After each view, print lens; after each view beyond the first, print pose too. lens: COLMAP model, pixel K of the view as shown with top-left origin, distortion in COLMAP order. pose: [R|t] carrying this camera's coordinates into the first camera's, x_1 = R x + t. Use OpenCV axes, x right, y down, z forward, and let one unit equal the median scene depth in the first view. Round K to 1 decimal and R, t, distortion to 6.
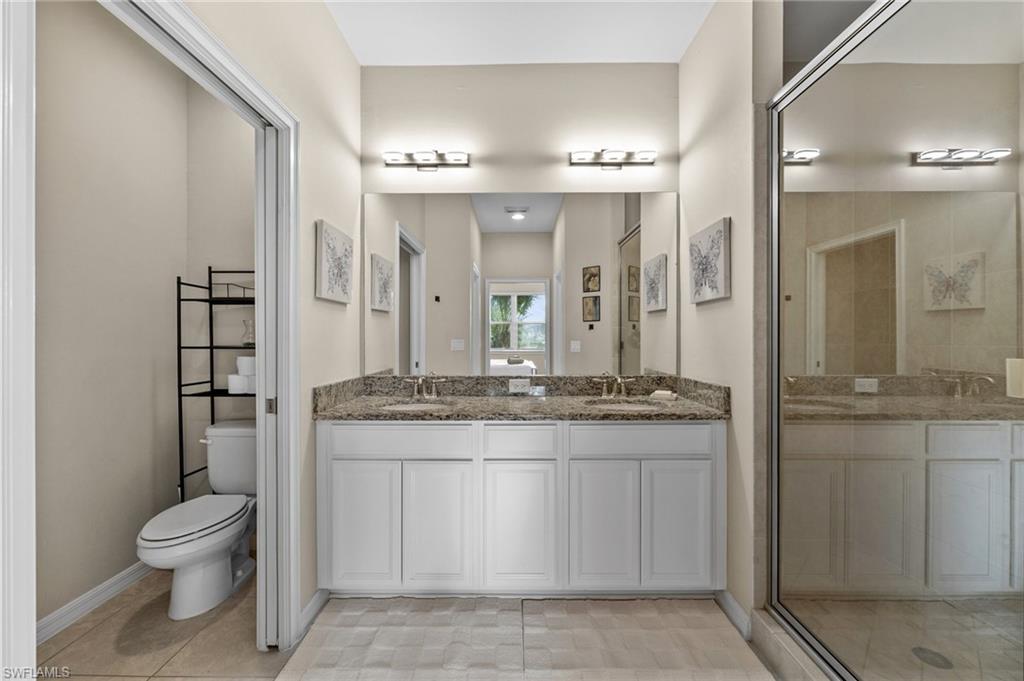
lens RADIAL K [[405.4, 0, 517.0], [0, 405.4, 339.5], [0, 0, 1]] dist [-0.002352, 0.000120]
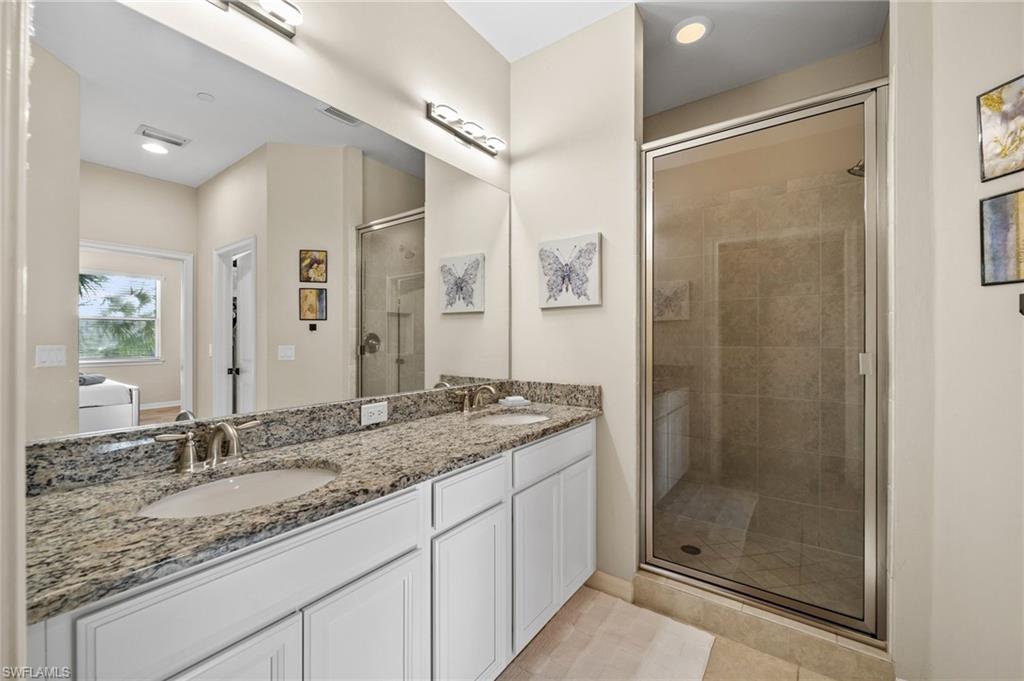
lens RADIAL K [[405.4, 0, 512.9], [0, 405.4, 340.7], [0, 0, 1]] dist [-0.002352, 0.000120]
pose [[0.584367, 0.000123, 0.811489, -0.402790], [0.004120, 0.999987, -0.003119, -0.002740], [-0.811479, 0.005166, 0.584359, 0.421658]]
